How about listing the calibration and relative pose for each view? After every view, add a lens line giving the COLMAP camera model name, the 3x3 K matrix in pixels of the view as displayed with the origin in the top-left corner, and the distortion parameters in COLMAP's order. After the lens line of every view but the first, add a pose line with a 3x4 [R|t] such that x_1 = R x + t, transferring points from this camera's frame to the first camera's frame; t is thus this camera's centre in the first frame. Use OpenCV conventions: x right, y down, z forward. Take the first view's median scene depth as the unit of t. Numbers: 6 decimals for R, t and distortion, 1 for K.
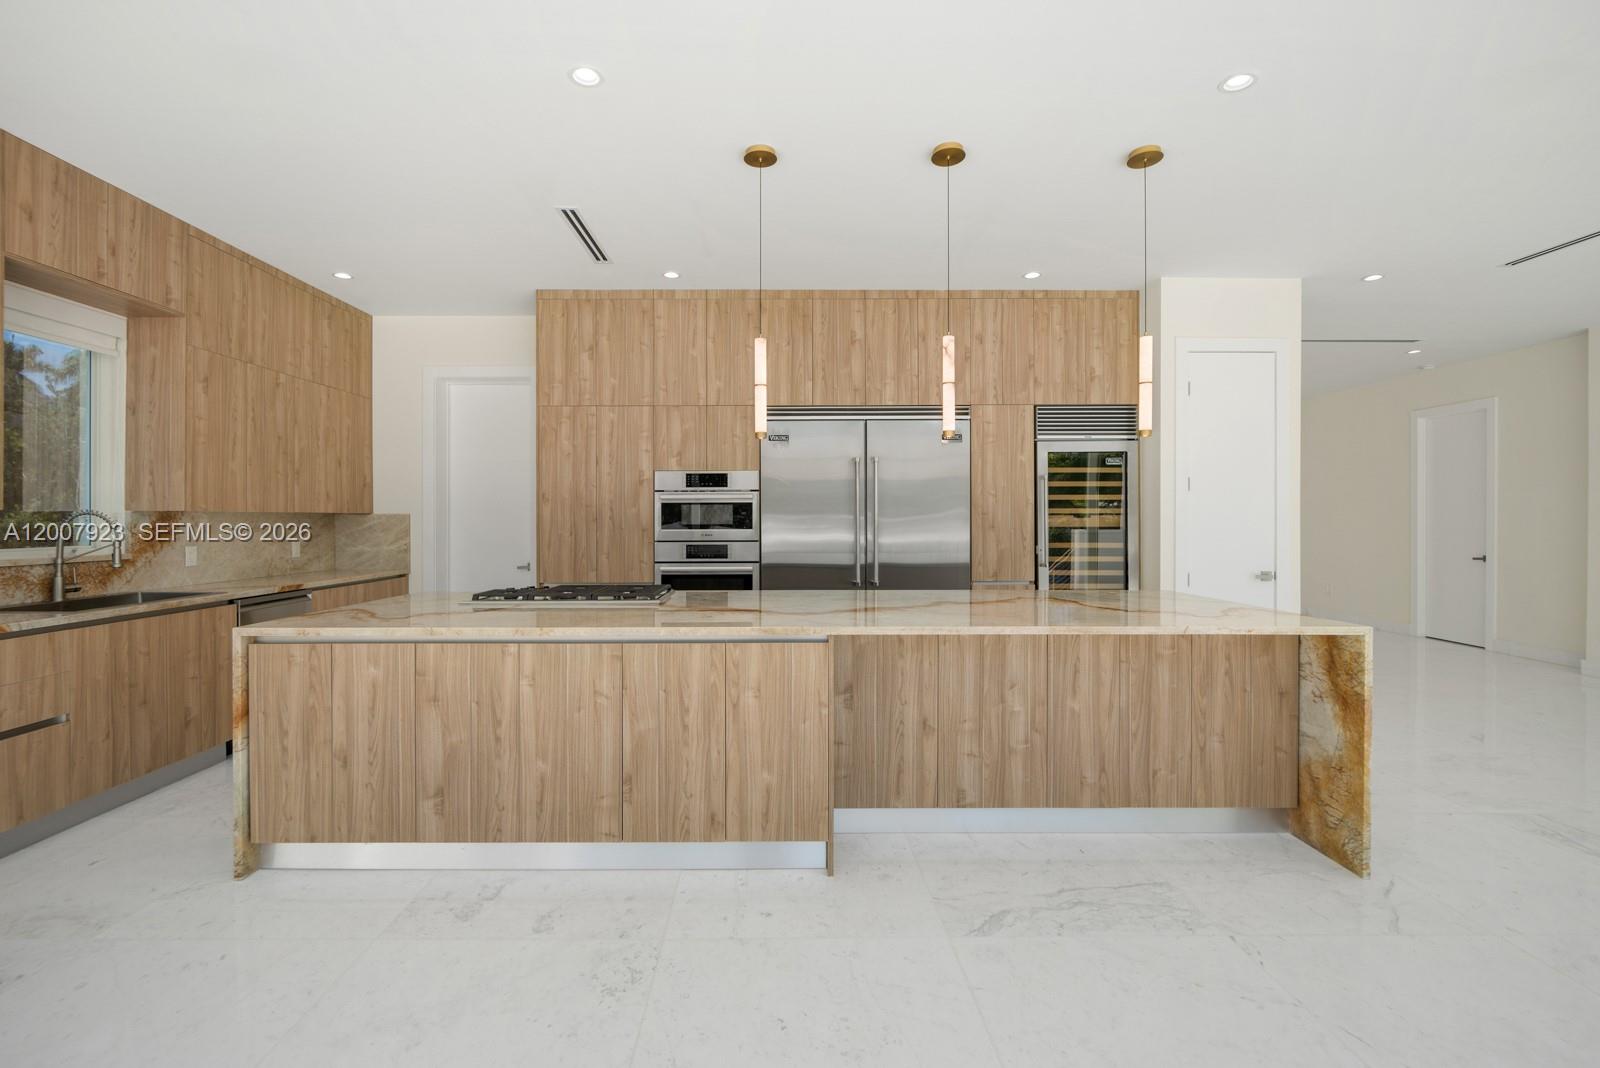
lens RADIAL K [[689.2, 0, 789.1], [0, 689.2, 519.0], [0, 0, 1]] dist [0.000361, 0.000100]
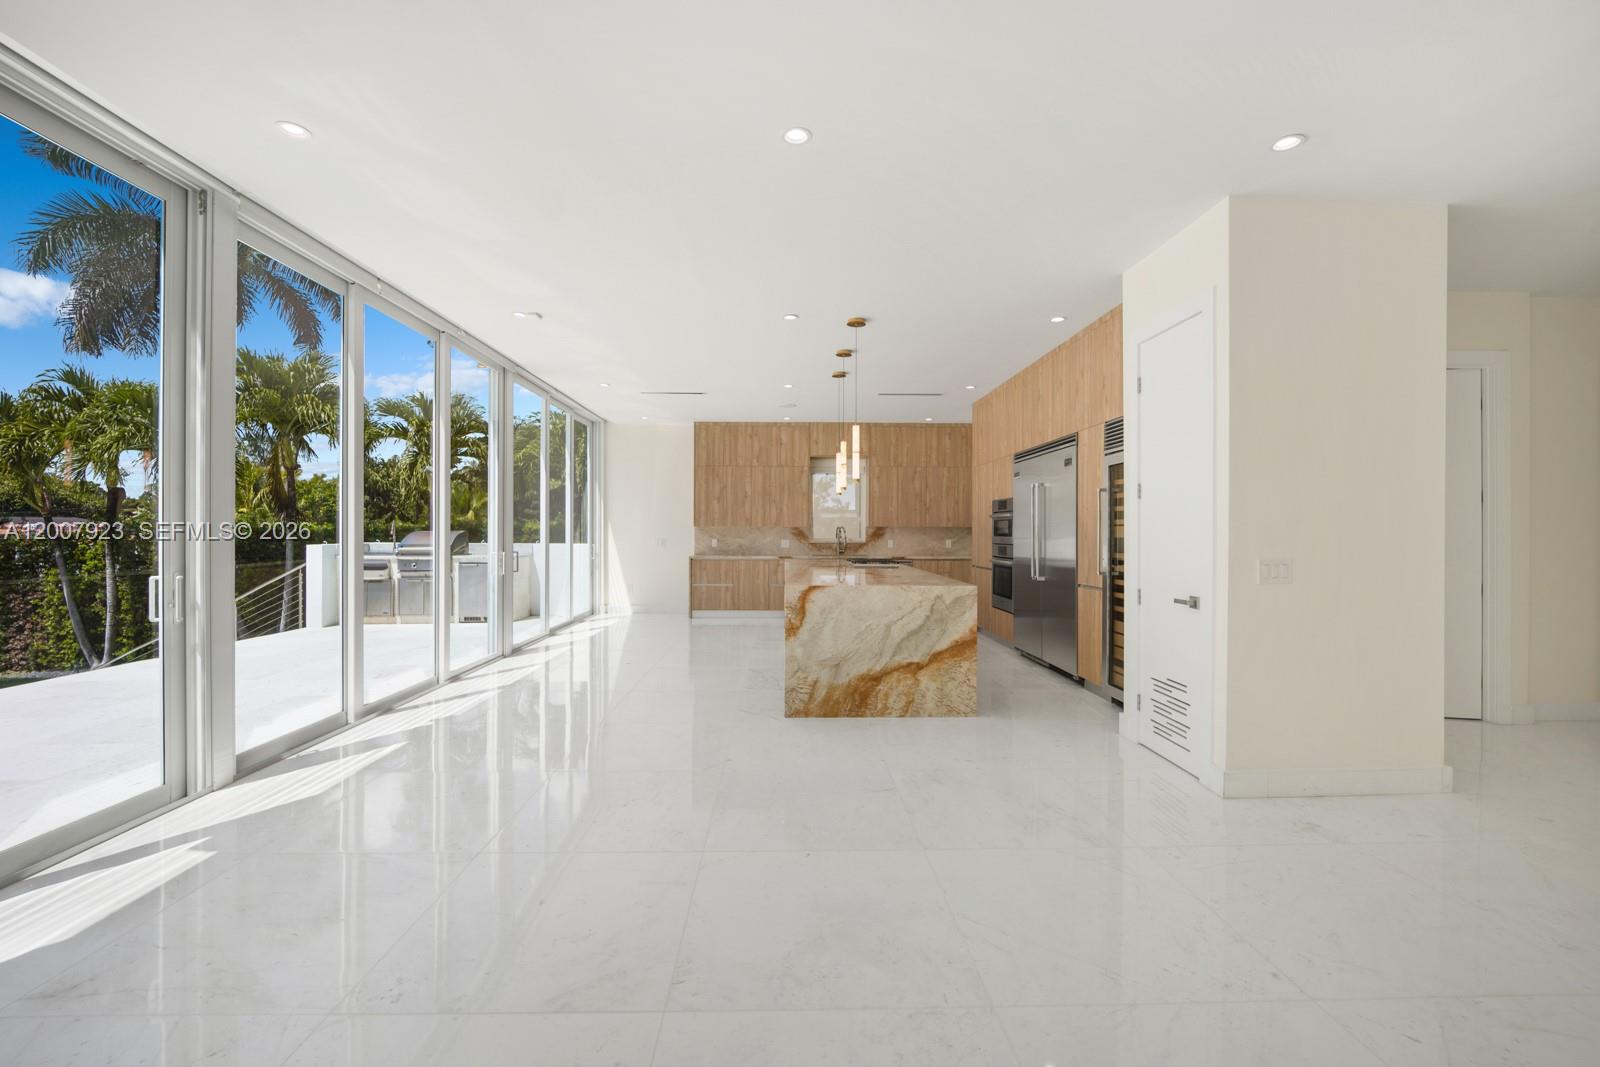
lens RADIAL K [[656.0, 0, 800.0], [0, 656.0, 533.5], [0, 0, 1]] dist [0.000149, -0.008520]
pose [[0.016386, 0.006385, -0.999845, 1.603560], [-0.001520, 0.999979, 0.006361, -0.000003], [0.999865, 0.001416, 0.016395, 0.613867]]
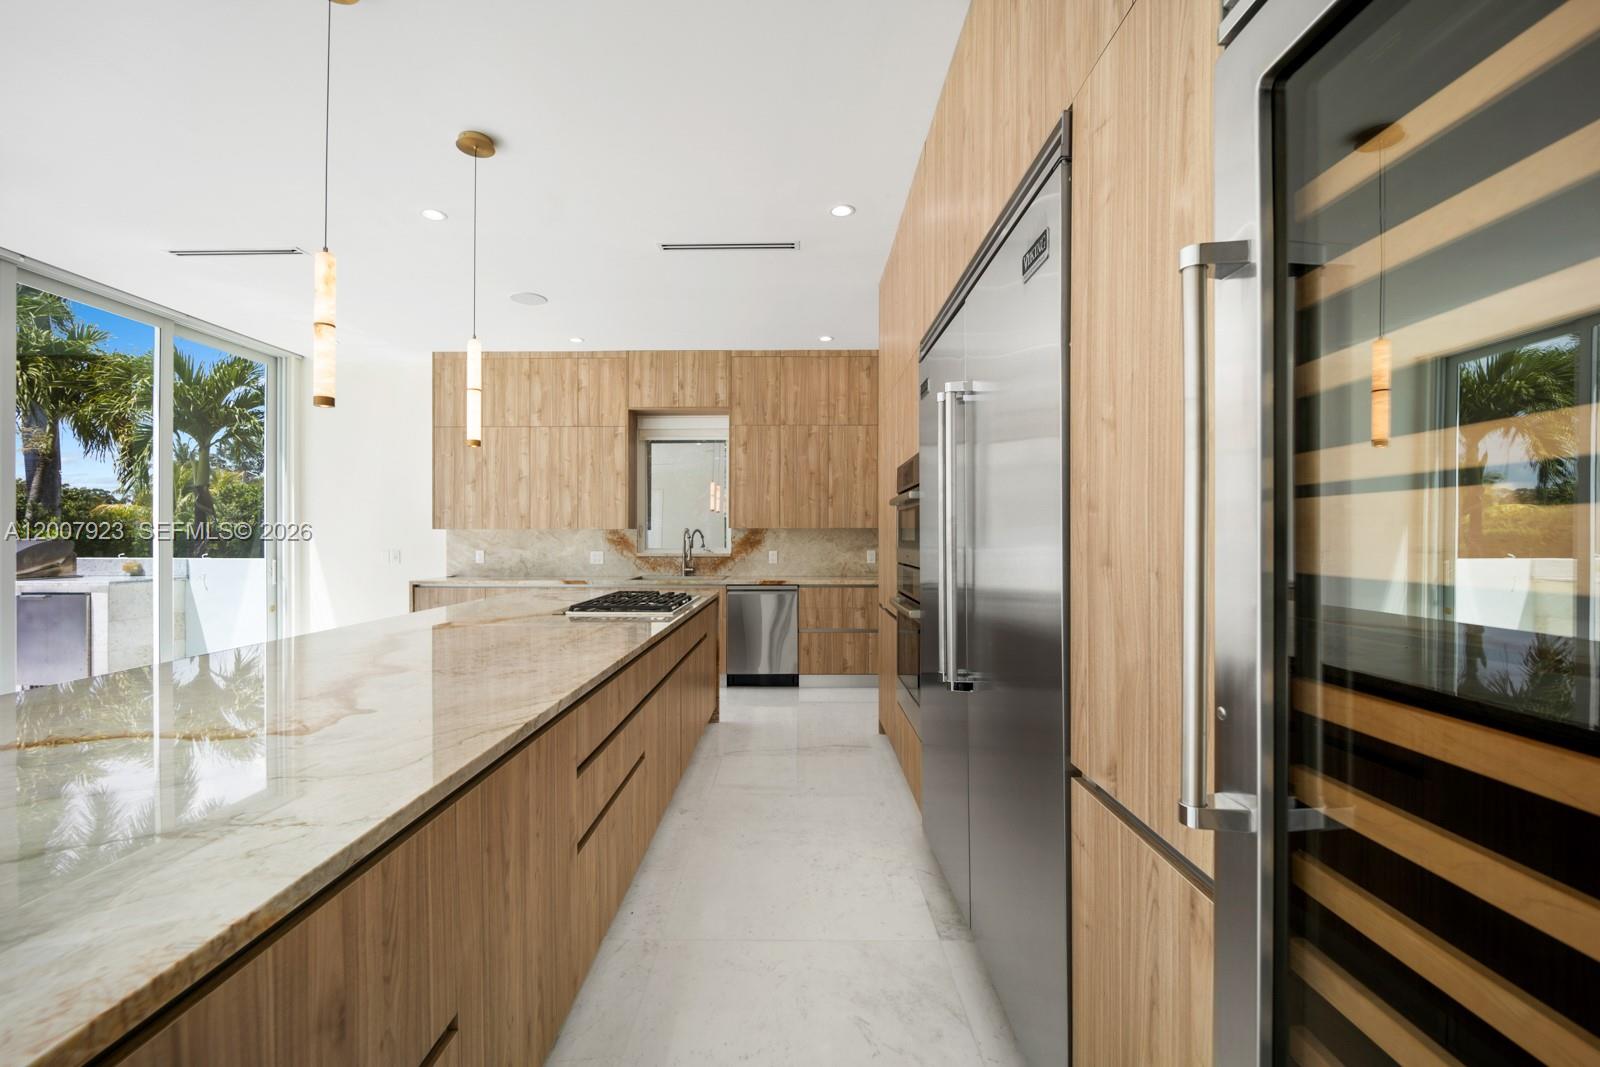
lens RADIAL K [[656.0, 0, 800.0], [0, 656.0, 533.5], [0, 0, 1]] dist [0.000149, -0.008520]
pose [[-0.008157, -0.000131, -0.999967, 0.603942], [0.003337, 0.999994, -0.000158, 0.001312], [0.999961, -0.003339, -0.008157, 1.067769]]
